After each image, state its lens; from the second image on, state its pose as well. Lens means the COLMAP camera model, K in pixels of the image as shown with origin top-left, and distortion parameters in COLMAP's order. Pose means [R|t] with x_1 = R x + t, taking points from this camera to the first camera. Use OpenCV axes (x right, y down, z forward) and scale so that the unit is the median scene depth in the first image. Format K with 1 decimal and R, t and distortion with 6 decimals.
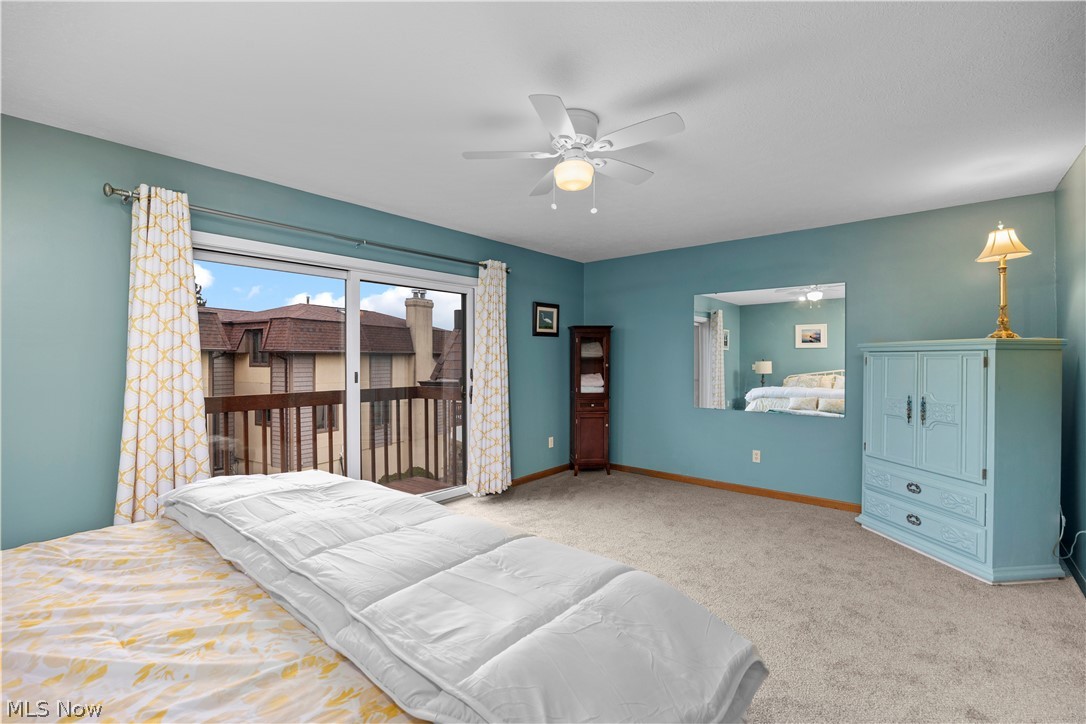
lens RADIAL K [[483.3, 0, 546.9], [0, 483.3, 364.5], [0, 0, 1]] dist [-0.015880, 0.001391]
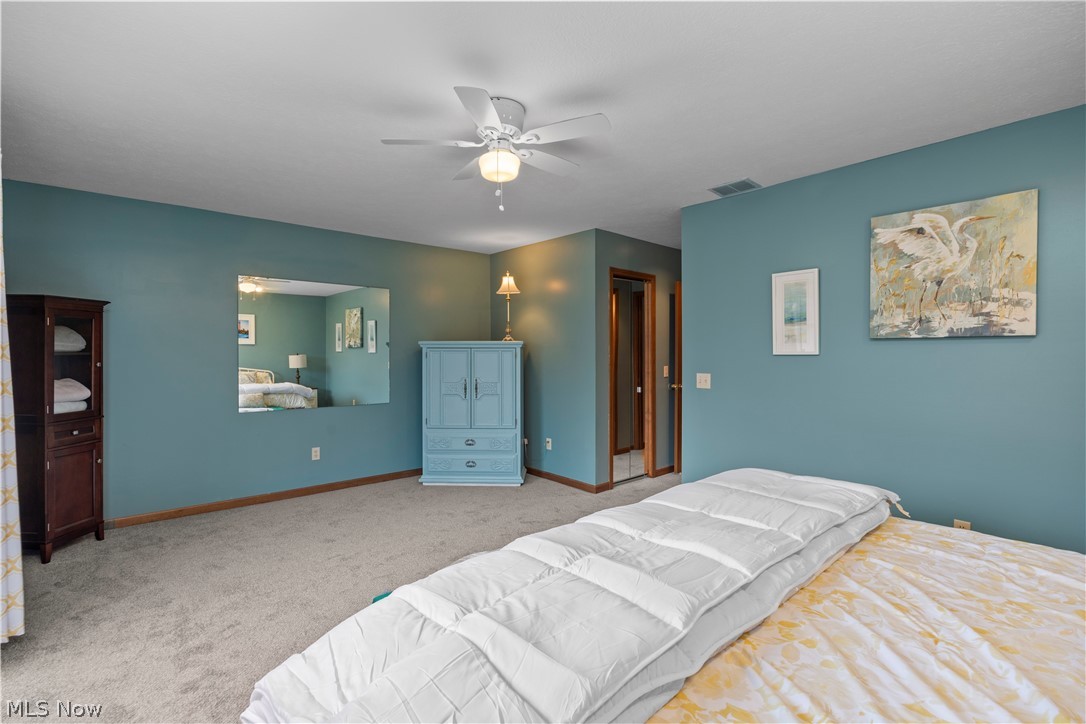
lens RADIAL K [[513.3, 0, 522.3], [0, 513.3, 363.5], [0, 0, 1]] dist [-0.003454, -0.001680]
pose [[0.149856, -0.024023, 0.988416, -0.636384], [0.011151, 0.999682, 0.022606, -0.013009], [-0.988645, 0.007634, 0.150076, 0.520172]]
